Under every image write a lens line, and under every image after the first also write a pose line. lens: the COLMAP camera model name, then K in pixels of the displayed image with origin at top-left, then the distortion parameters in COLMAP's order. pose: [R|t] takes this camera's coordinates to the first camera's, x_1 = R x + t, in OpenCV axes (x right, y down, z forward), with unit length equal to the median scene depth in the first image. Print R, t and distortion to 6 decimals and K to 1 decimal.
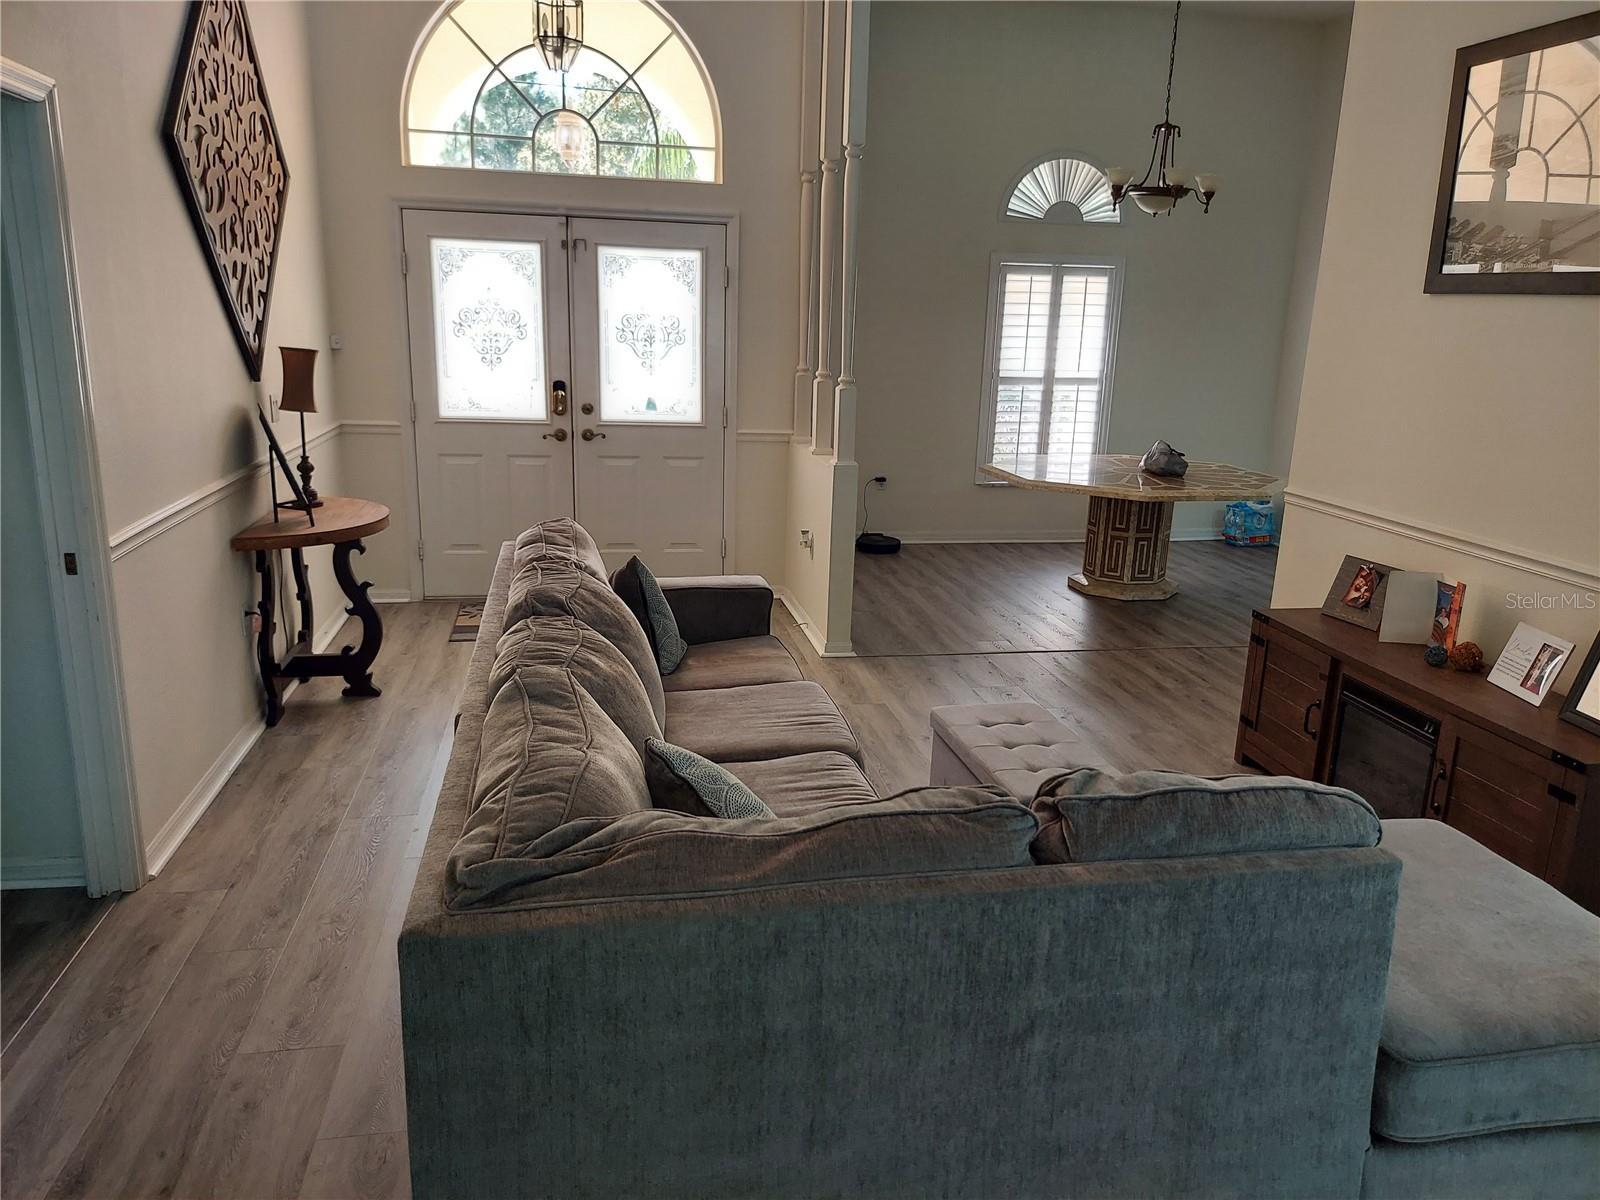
lens RADIAL K [[1149.4, 0, 800.0], [0, 1149.4, 600.0], [0, 0, 1]] dist [0.060424, -0.084800]
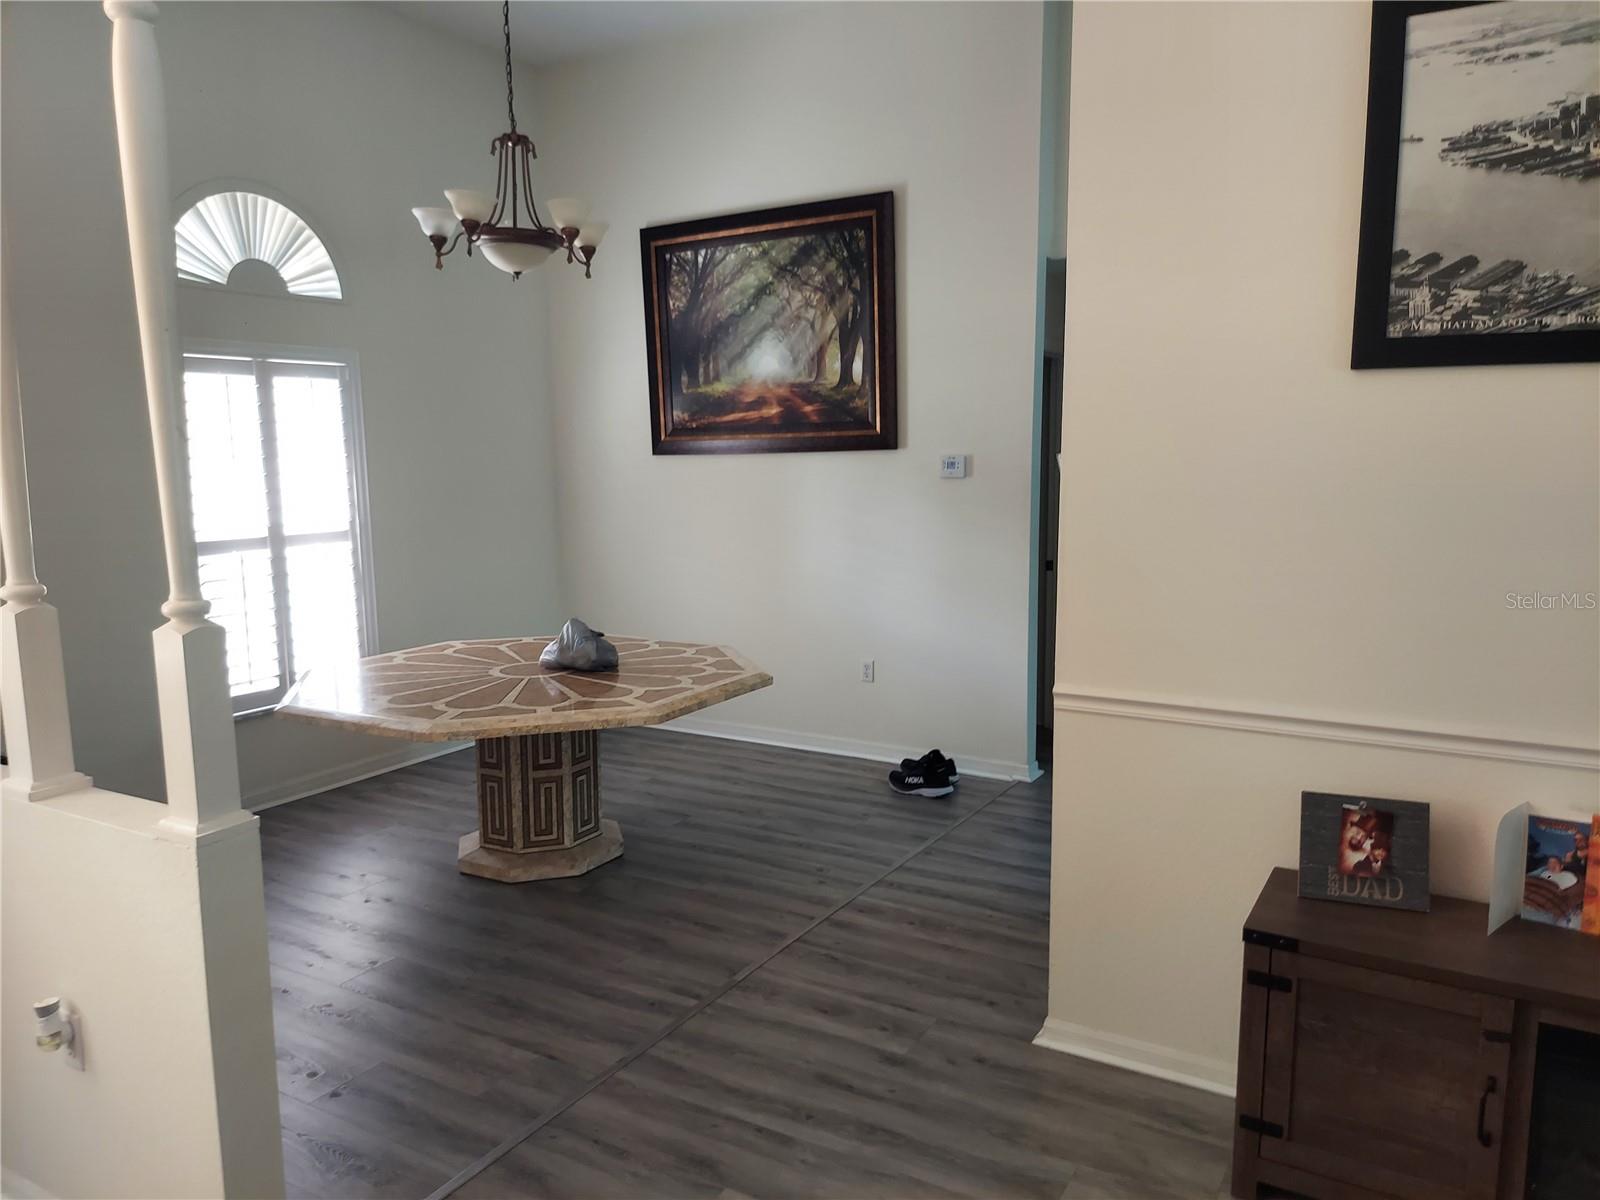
lens RADIAL K [[1149.4, 0, 800.0], [0, 1149.4, 600.0], [0, 0, 1]] dist [0.060424, -0.084800]
pose [[0.651878, -0.142770, 0.744763, -0.085168], [0.216811, 0.976210, -0.002633, -0.117571], [-0.726669, 0.163189, 0.667324, 0.469474]]
